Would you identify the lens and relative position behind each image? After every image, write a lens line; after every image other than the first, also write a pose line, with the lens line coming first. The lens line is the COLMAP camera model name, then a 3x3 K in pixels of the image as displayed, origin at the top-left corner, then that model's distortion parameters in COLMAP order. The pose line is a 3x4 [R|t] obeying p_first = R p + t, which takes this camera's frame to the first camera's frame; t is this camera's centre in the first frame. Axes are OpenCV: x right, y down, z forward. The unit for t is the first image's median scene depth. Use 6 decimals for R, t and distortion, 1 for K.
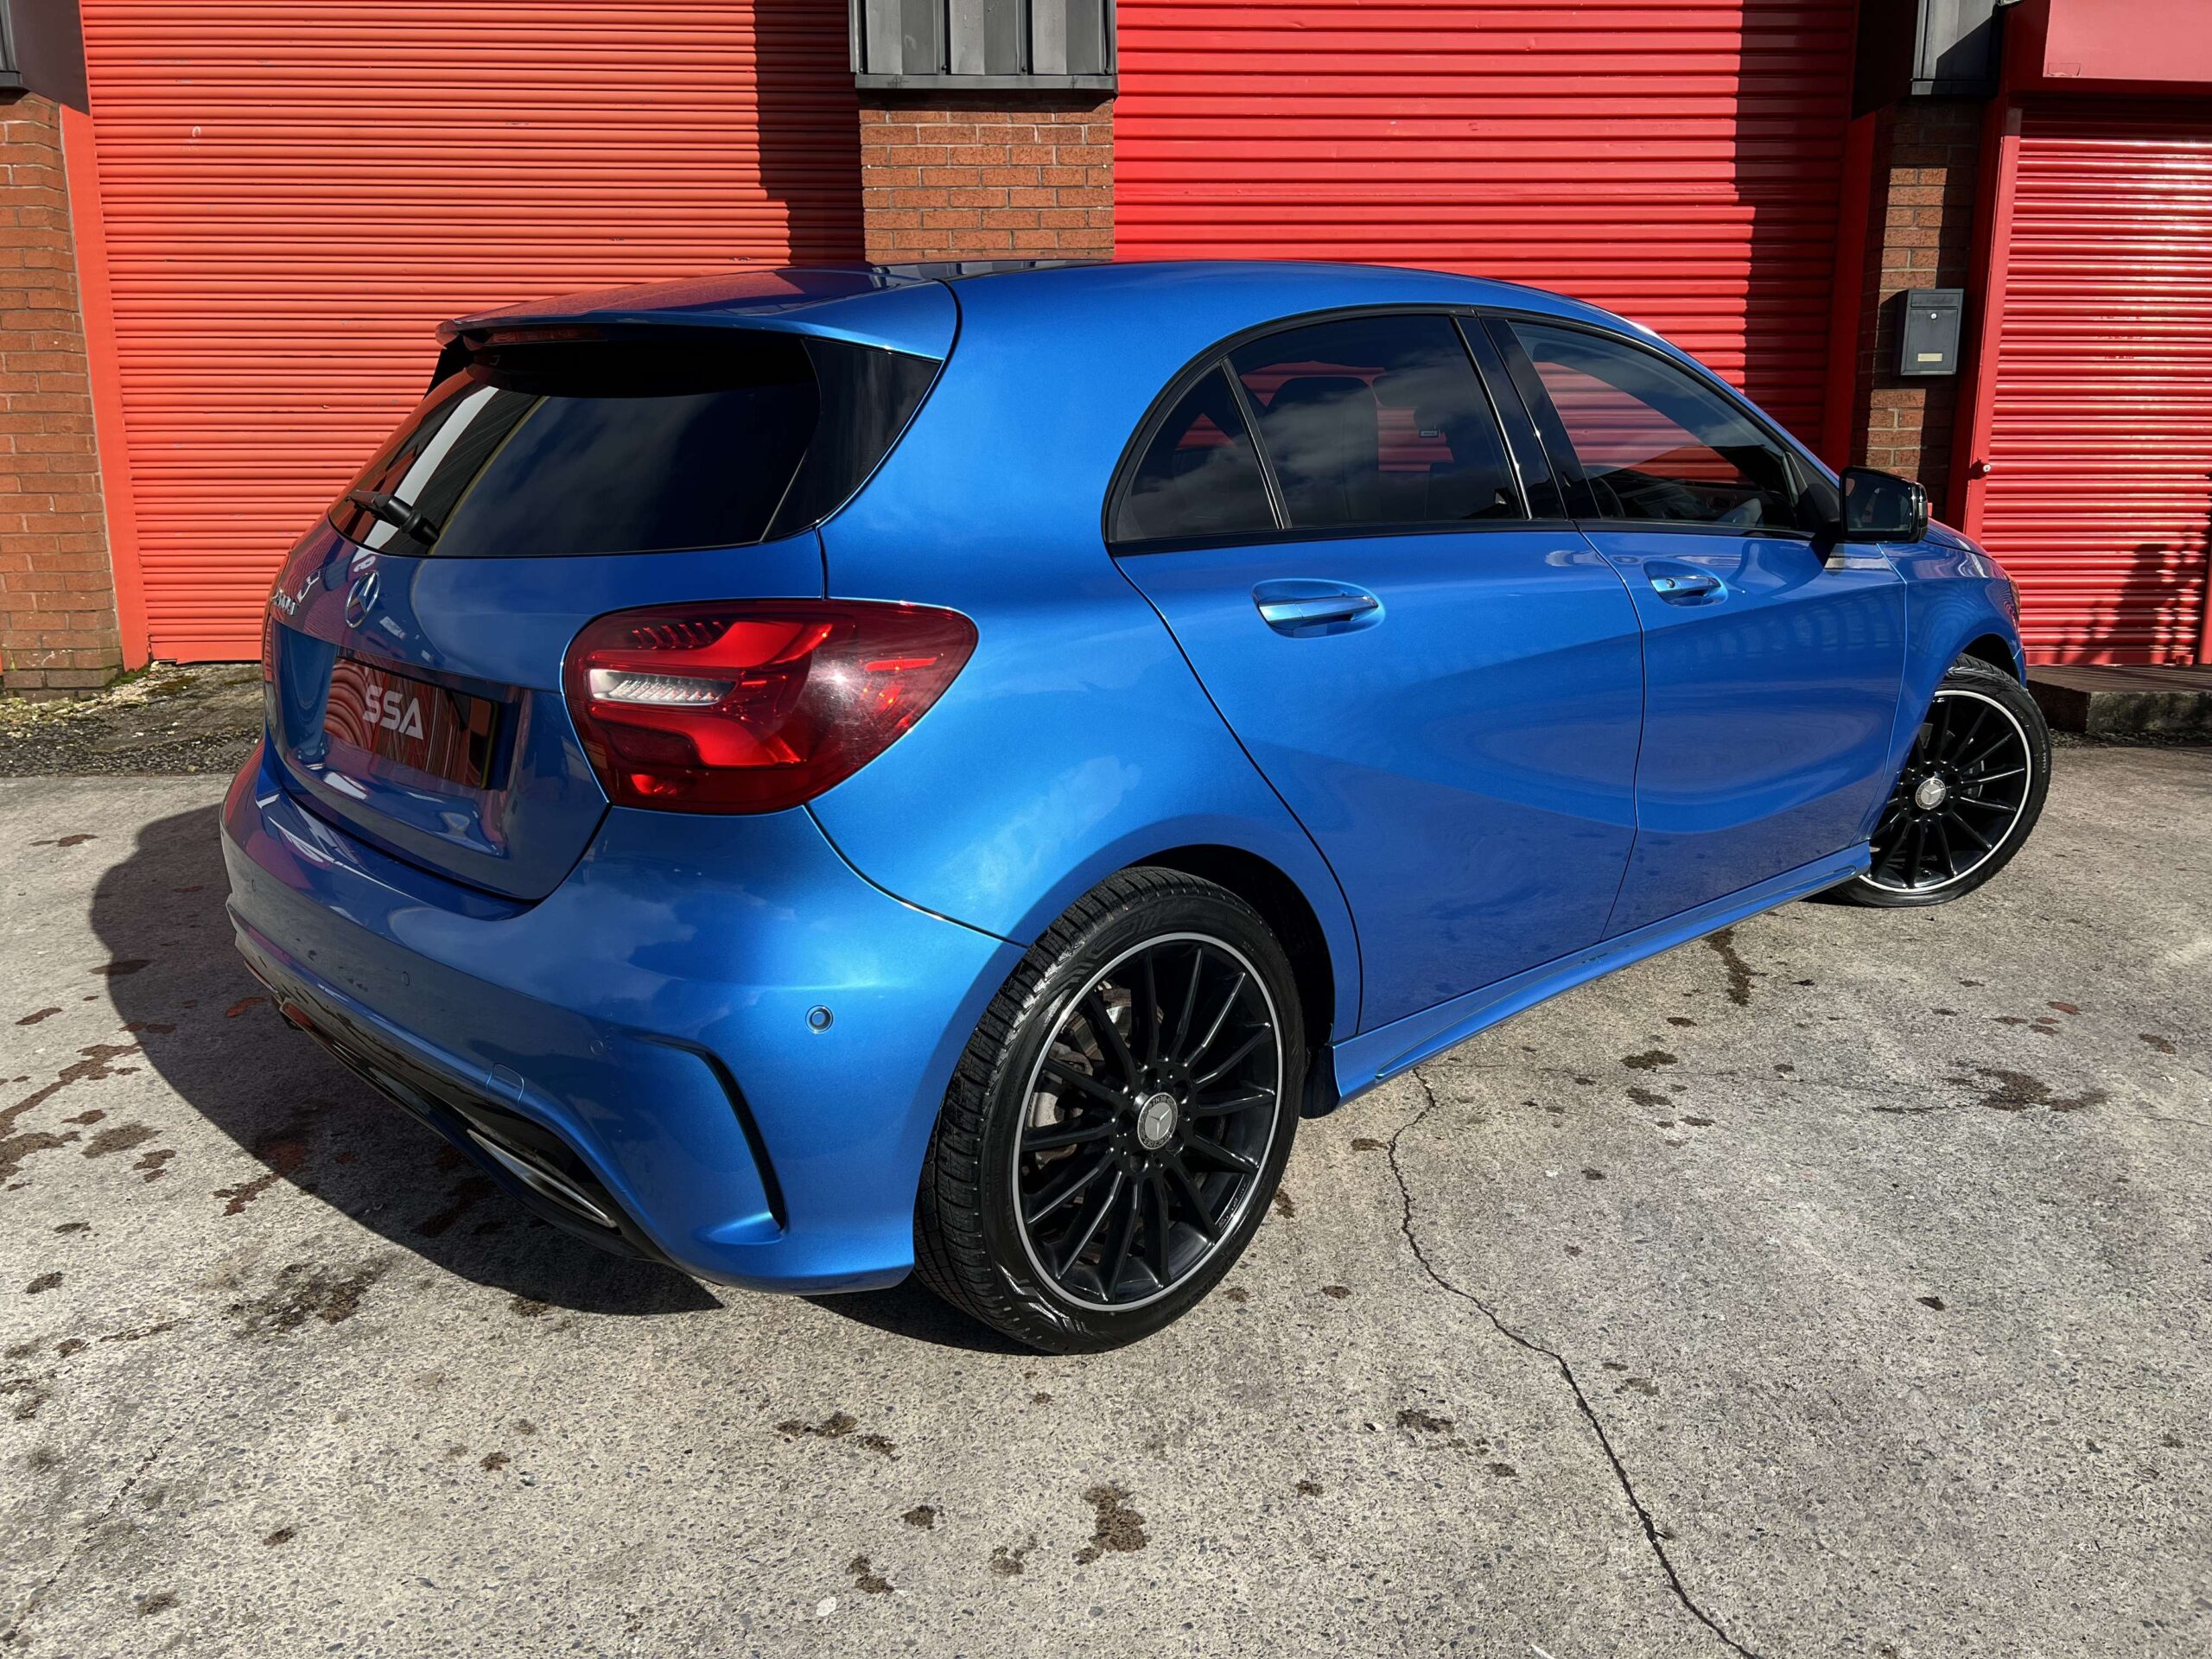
lens RADIAL K [[1671.7, 0, 1108.5], [0, 1671.7, 830.7], [0, 0, 1]] dist [0.041224, -0.049944]
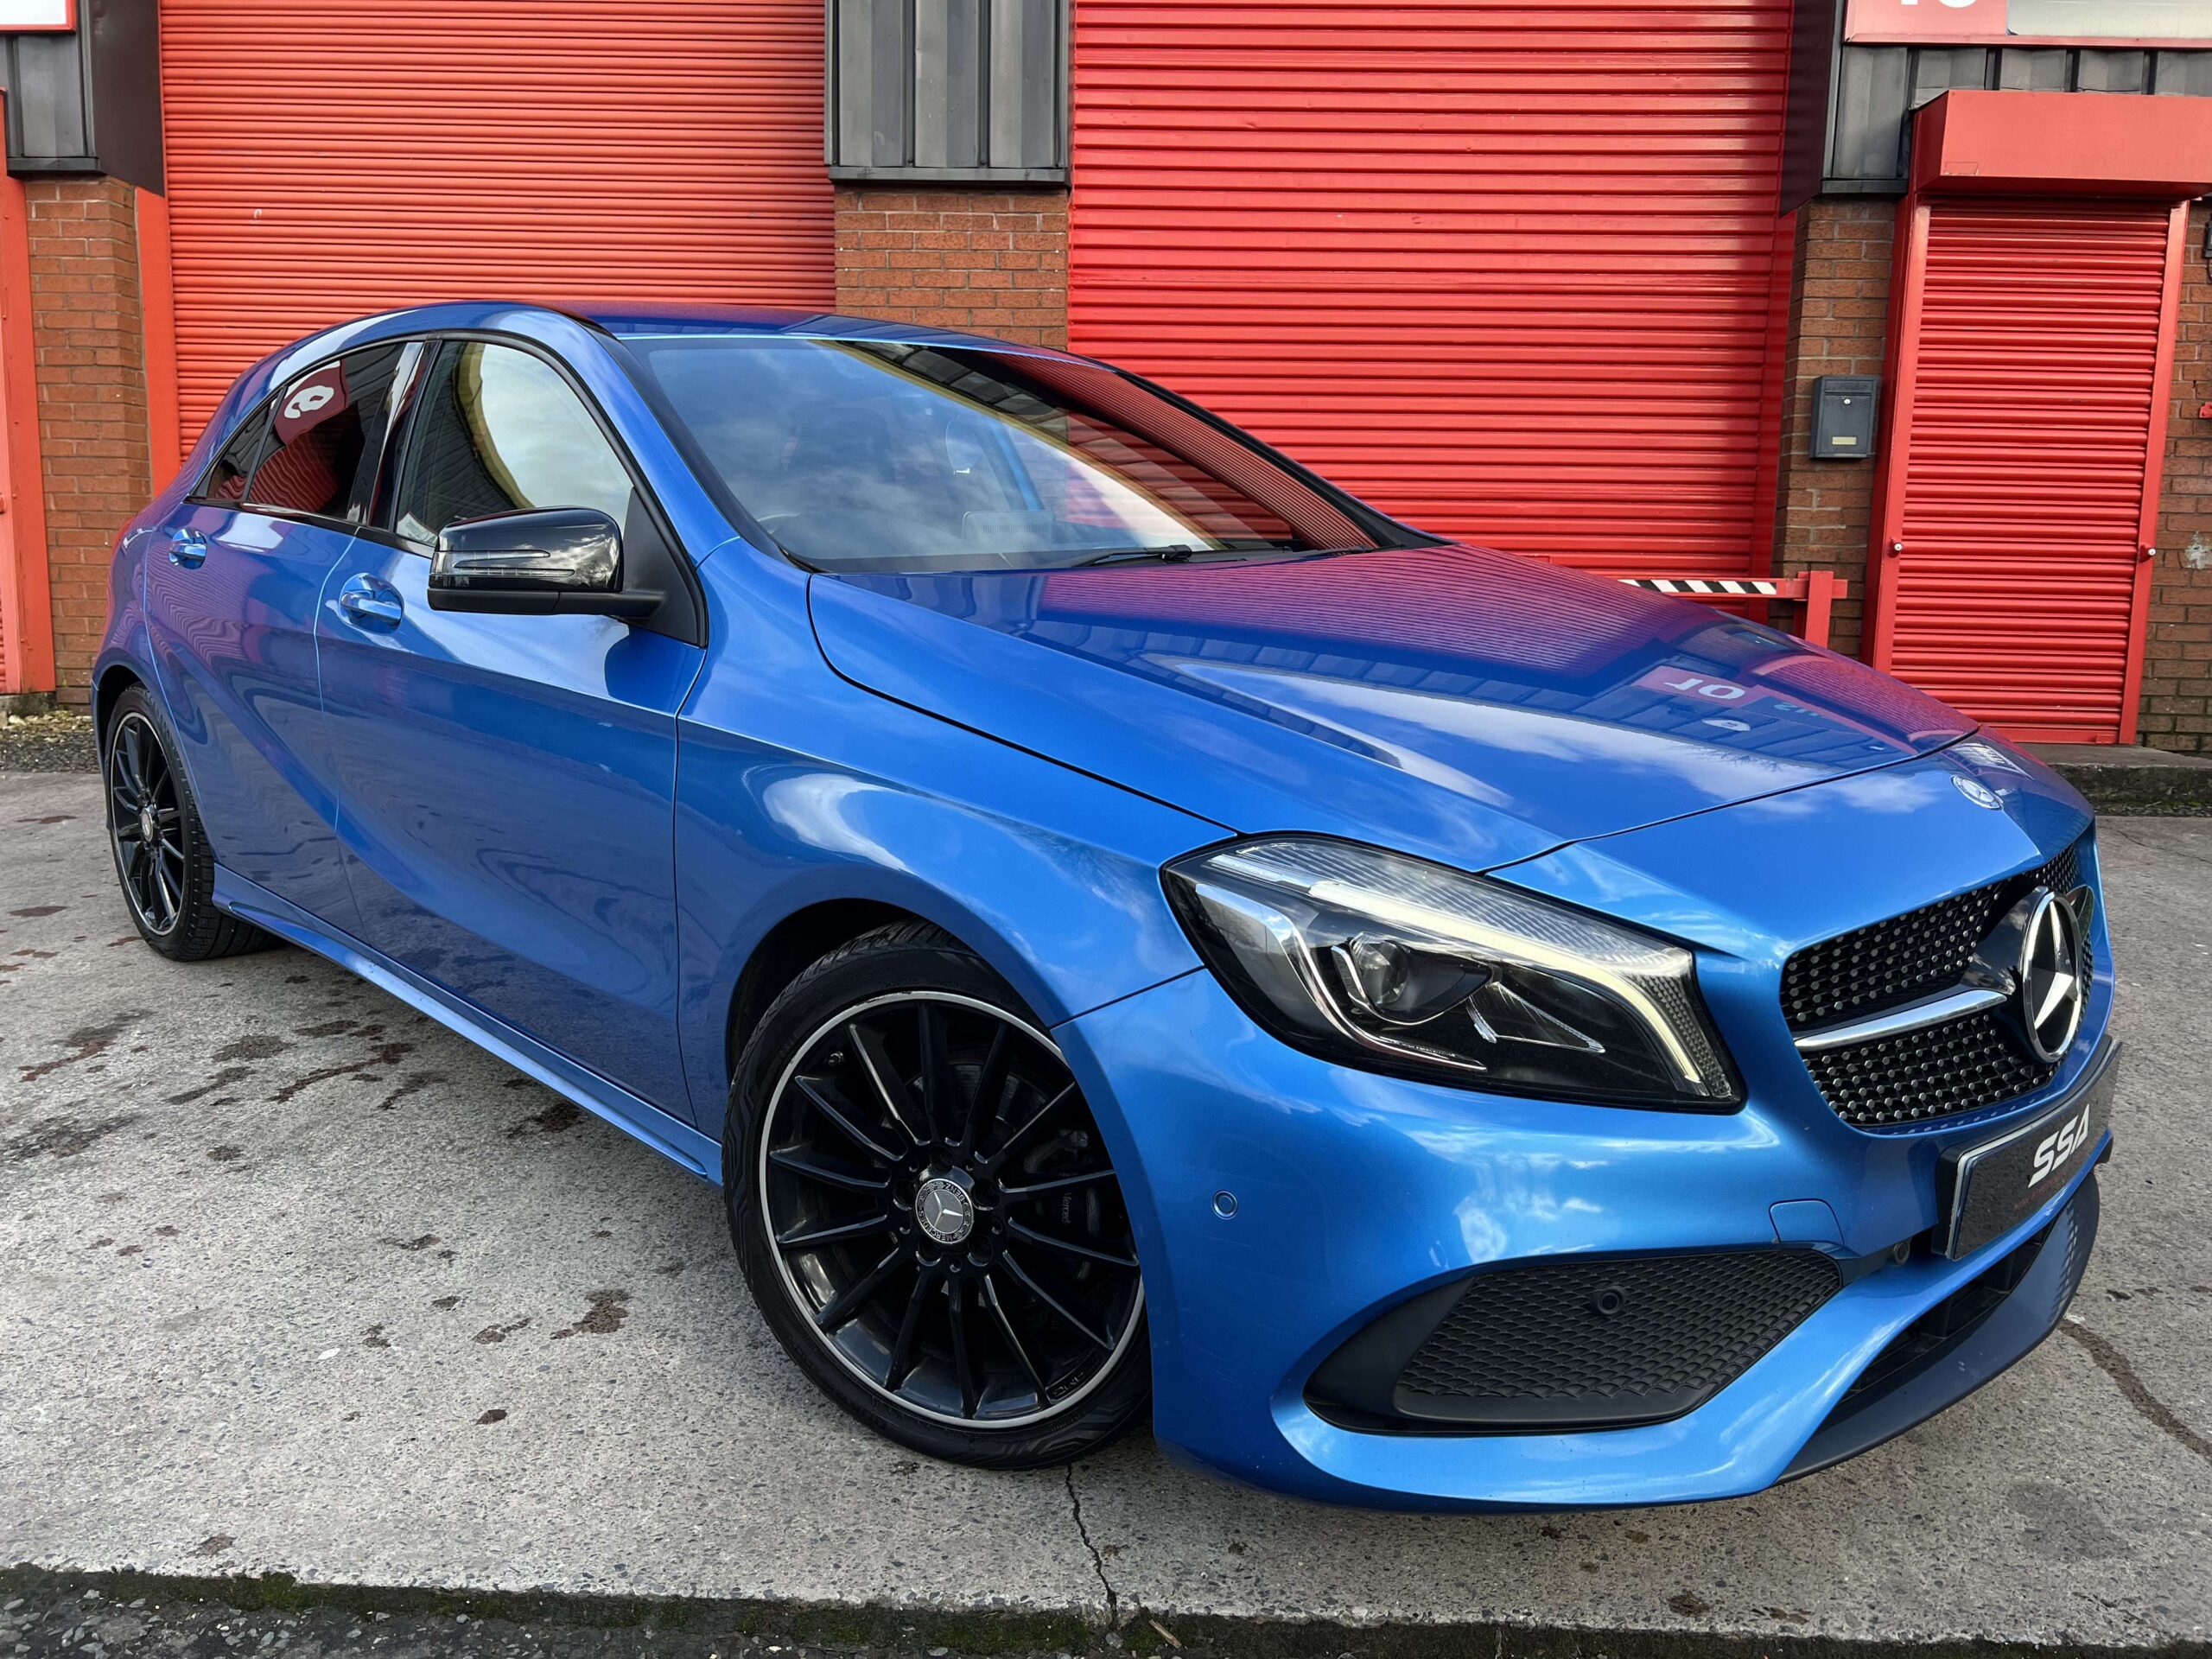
lens RADIAL K [[1671.7, 0, 1124.5], [0, 1671.7, 833.3], [0, 0, 1]] dist [0.041224, -0.049944]
pose [[0.996844, 0.034763, -0.071368, 0.282477], [-0.038766, 0.997707, -0.055482, 0.078711], [0.069276, 0.058074, 0.995906, -0.112019]]
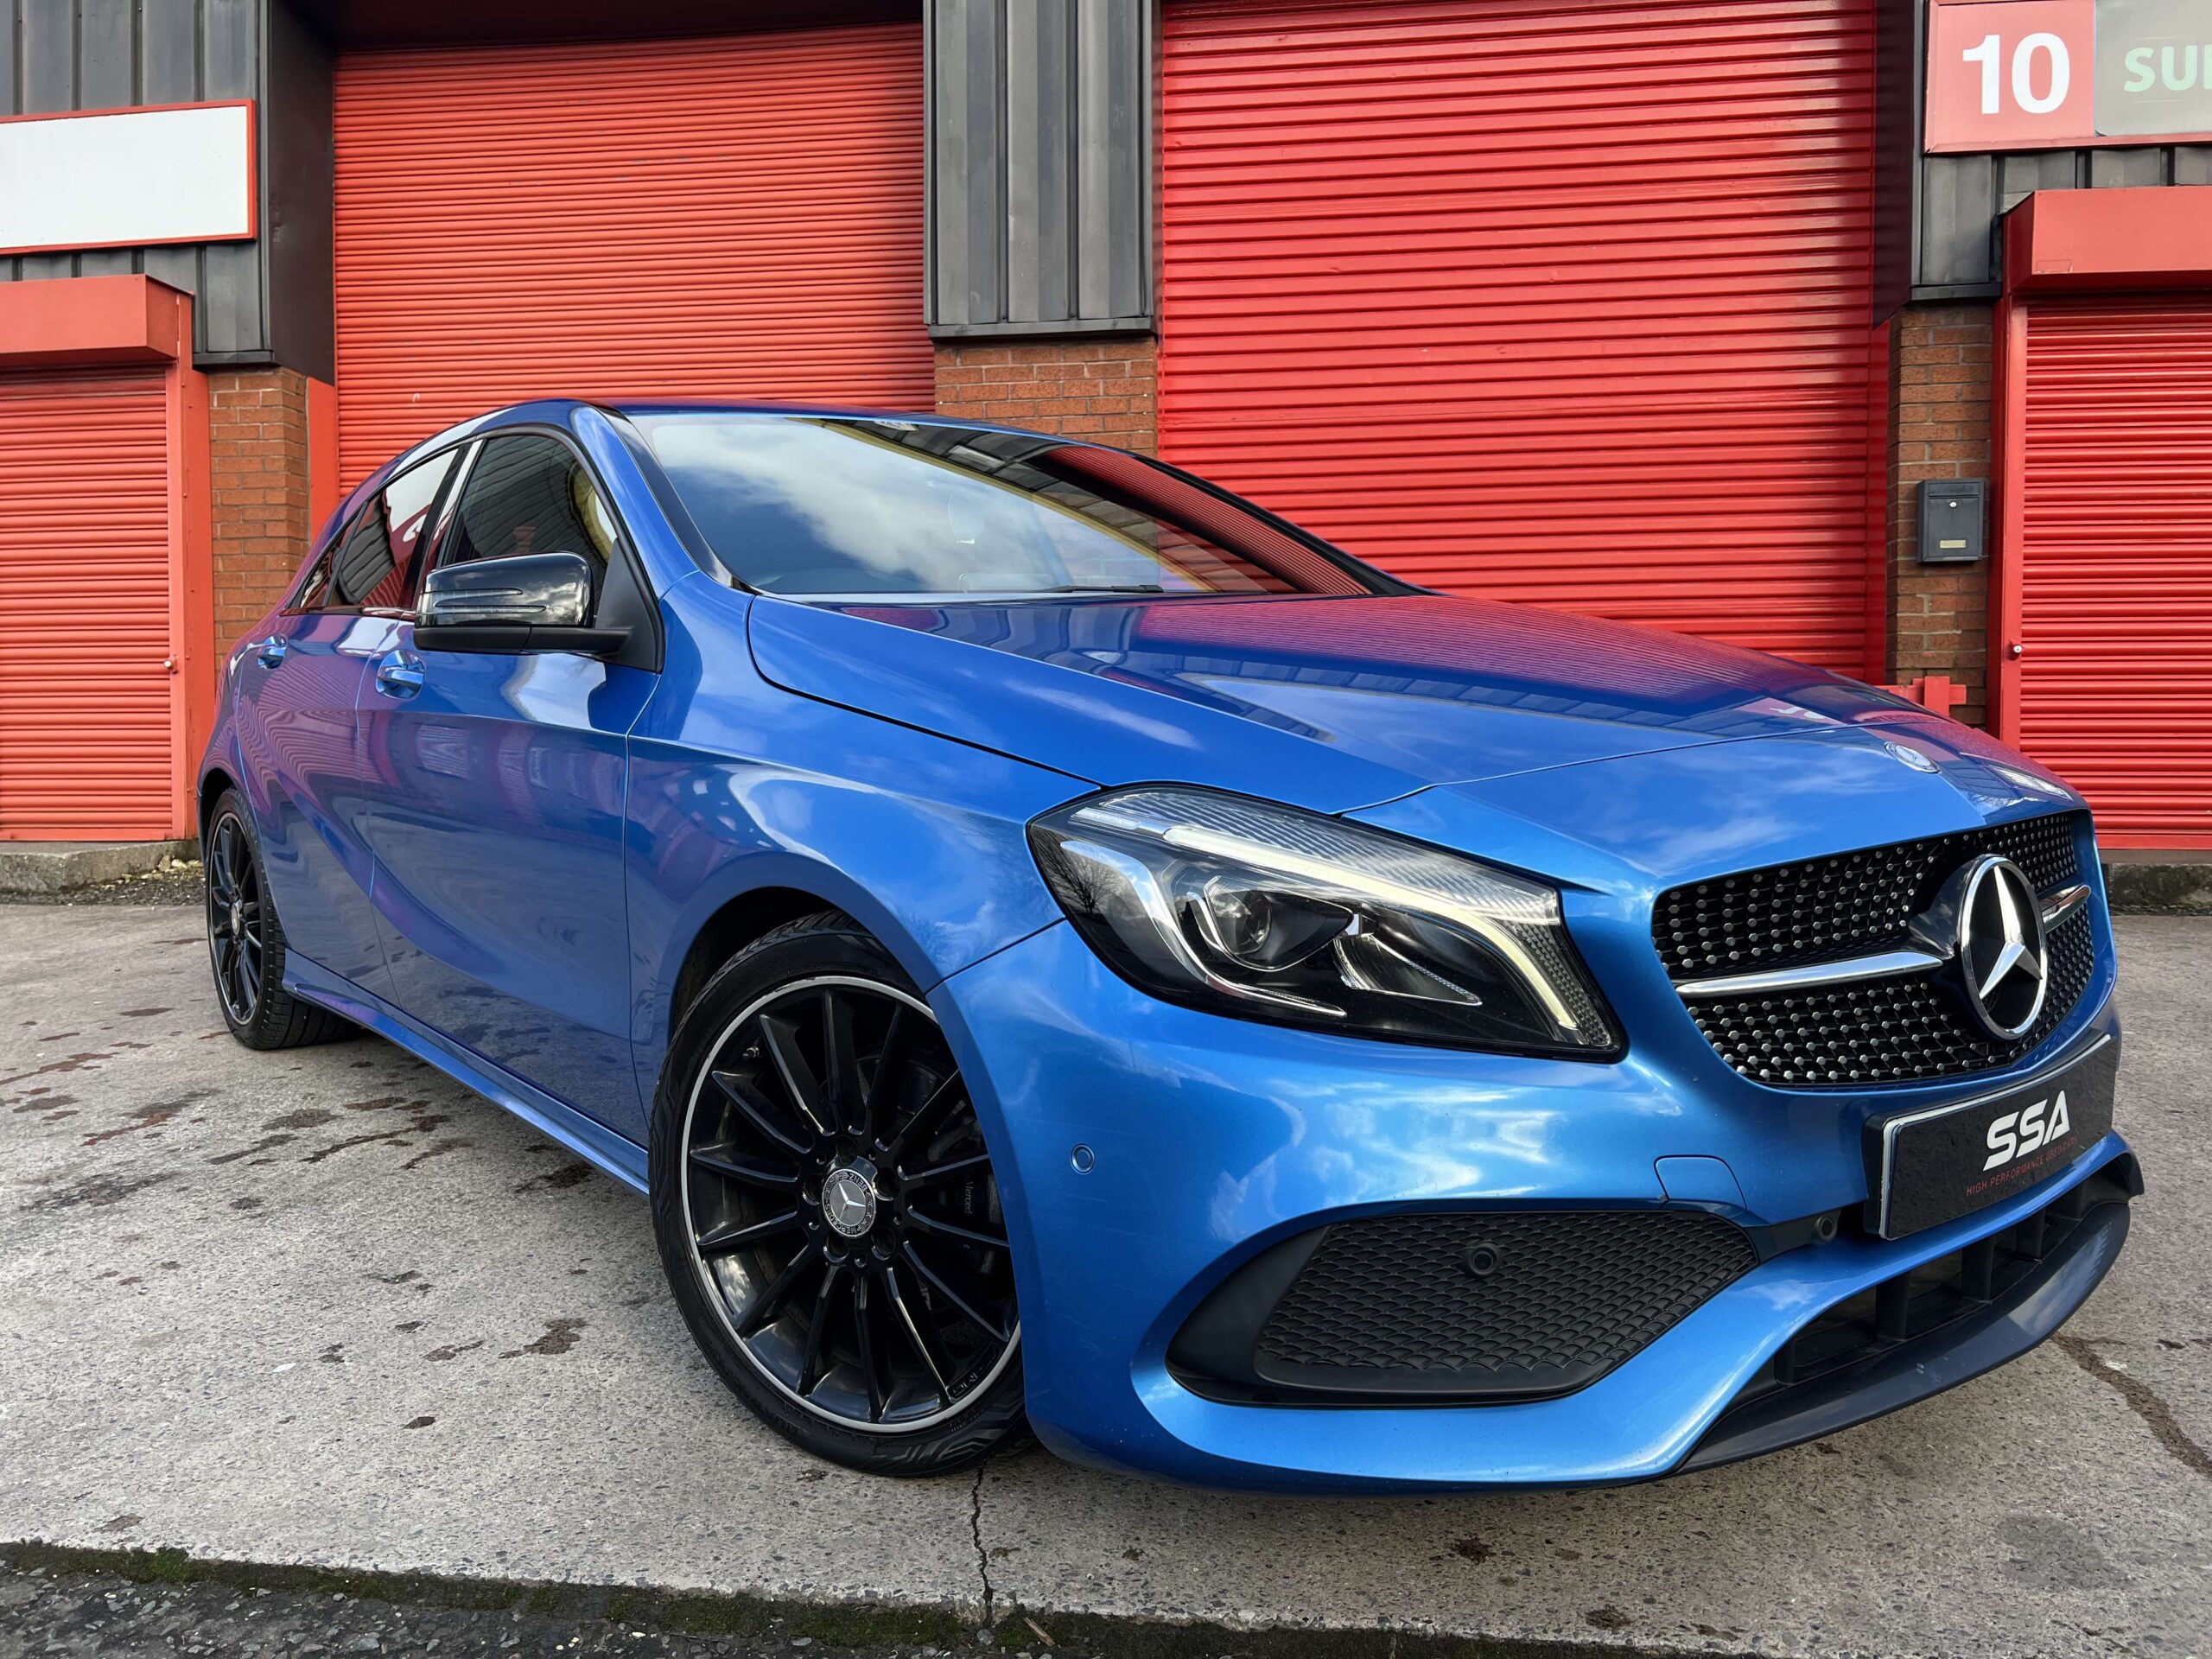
lens RADIAL K [[1671.7, 0, 1116.7], [0, 1671.7, 829.3], [0, 0, 1]] dist [0.041224, -0.049944]
pose [[0.984518, 0.007754, -0.175111, 0.380614], [-0.035925, 0.986739, -0.158287, 0.146377], [0.171561, 0.162127, 0.971742, -0.090717]]
